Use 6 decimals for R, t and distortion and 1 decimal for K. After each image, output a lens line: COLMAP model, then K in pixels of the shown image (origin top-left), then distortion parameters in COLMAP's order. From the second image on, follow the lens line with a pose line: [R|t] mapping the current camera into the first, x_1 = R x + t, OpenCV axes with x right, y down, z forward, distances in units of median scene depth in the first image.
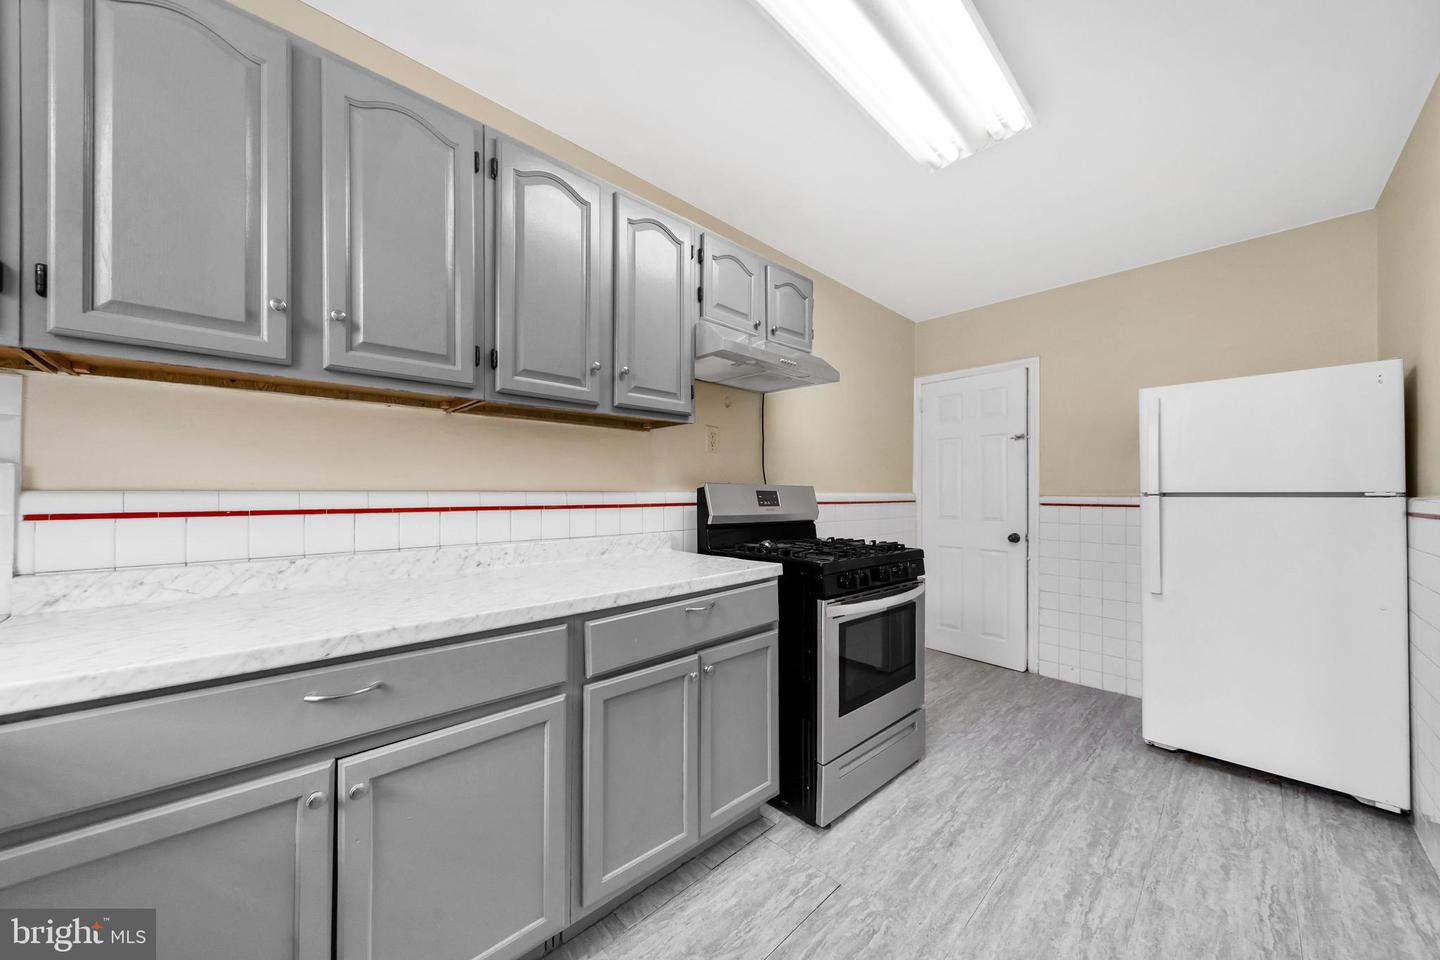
lens RADIAL K [[509.4, 0, 725.0], [0, 509.4, 489.8], [0, 0, 1]] dist [-0.000201, -0.000014]
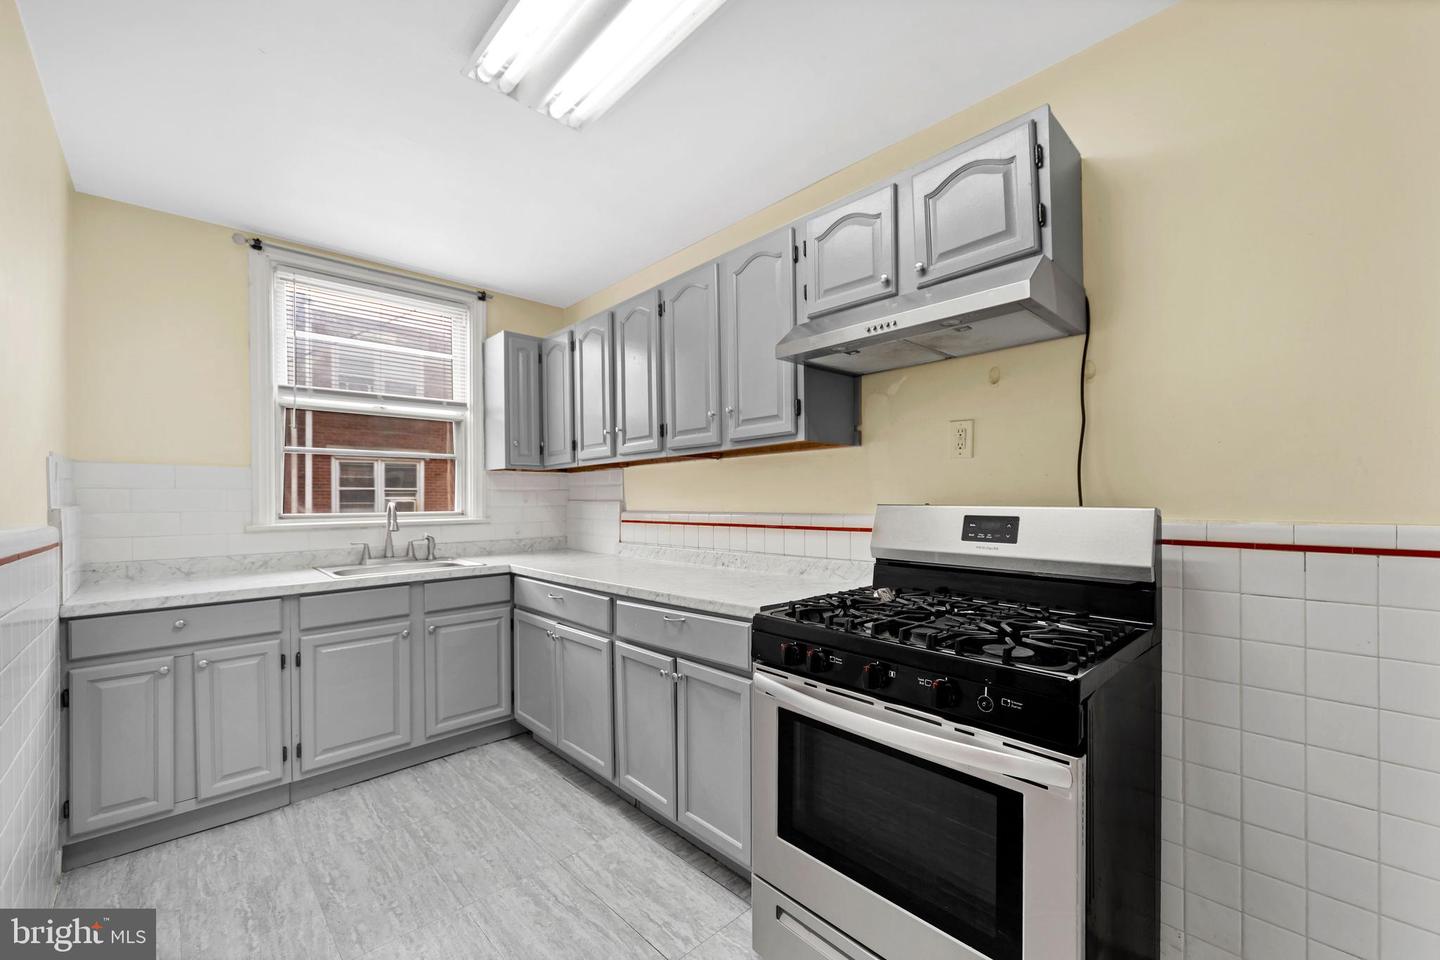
lens RADIAL K [[584.3, 0, 717.3], [0, 584.3, 498.0], [0, 0, 1]] dist [-0.003360, 0.000279]
pose [[-0.021440, -0.004512, -0.999760, 1.335599], [0.014572, 0.999882, -0.004825, -0.036119], [0.999664, -0.014672, -0.021372, 1.188964]]
